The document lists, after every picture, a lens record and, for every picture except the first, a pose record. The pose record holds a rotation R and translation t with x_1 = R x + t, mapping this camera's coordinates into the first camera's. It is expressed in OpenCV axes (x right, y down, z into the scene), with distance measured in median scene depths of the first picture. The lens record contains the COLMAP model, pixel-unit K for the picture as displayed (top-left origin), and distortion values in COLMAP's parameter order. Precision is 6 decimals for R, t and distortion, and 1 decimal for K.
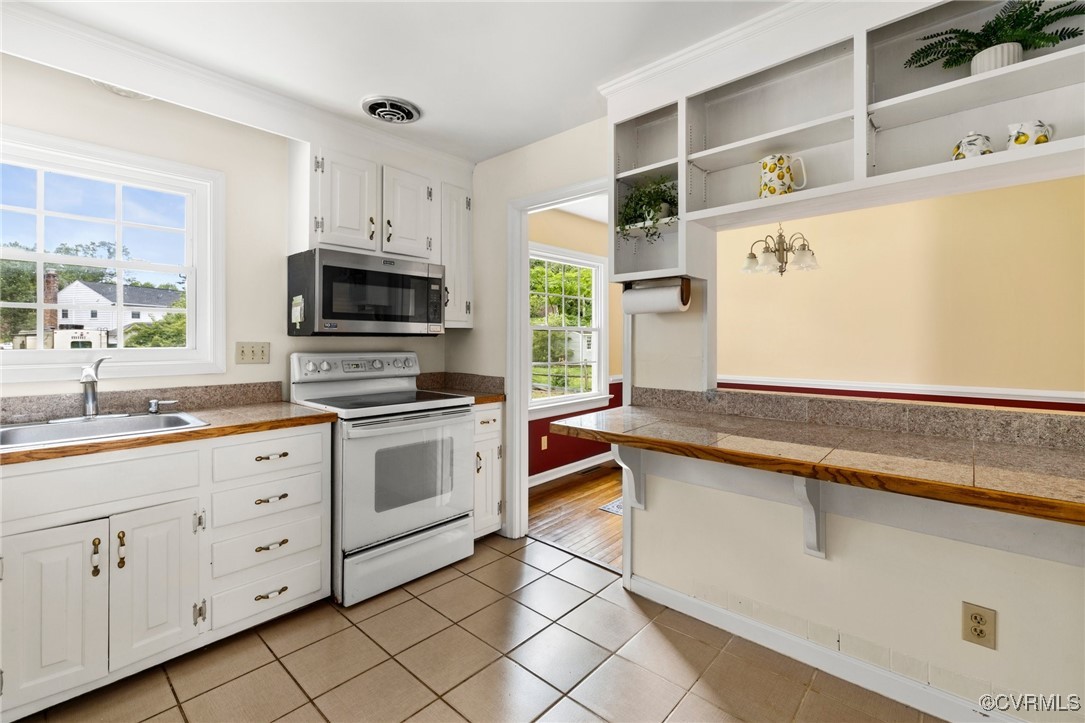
lens RADIAL K [[475.1, 0, 540.0], [0, 475.1, 335.7], [0, 0, 1]] dist [-0.003177, -0.000126]
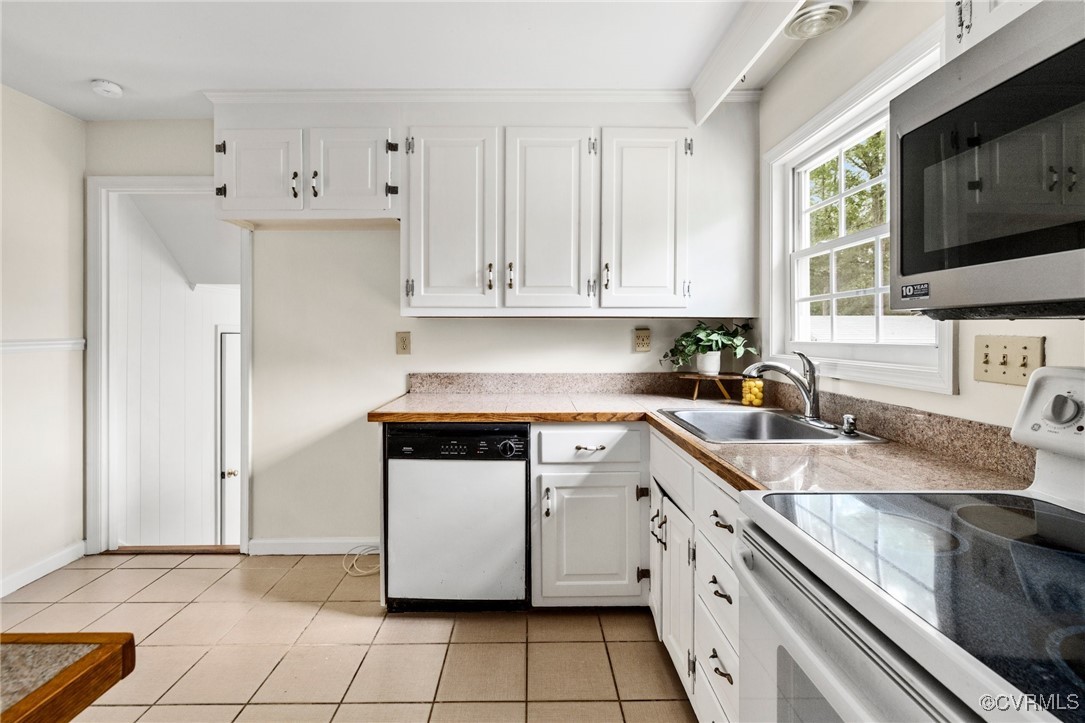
lens RADIAL K [[475.1, 0, 540.0], [0, 475.1, 335.7], [0, 0, 1]] dist [-0.003177, -0.000126]
pose [[-0.728215, 0.000935, -0.685348, 0.018298], [0.002332, 0.999997, -0.001114, 0.011014], [0.685345, -0.002410, -0.728215, 0.904227]]
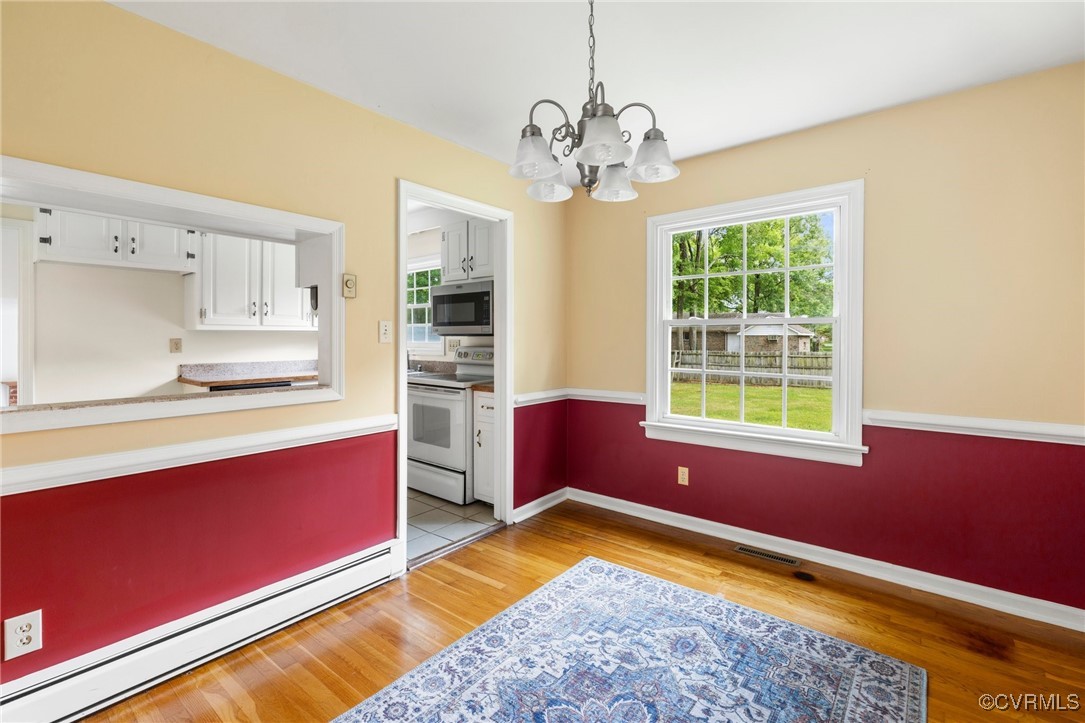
lens RADIAL K [[475.1, 0, 540.0], [0, 475.1, 335.7], [0, 0, 1]] dist [-0.003177, -0.000126]
pose [[0.059974, -0.007434, -0.998172, 1.101161], [0.007371, 0.999948, -0.007005, 0.011460], [0.998173, -0.006938, 0.060025, 1.077709]]
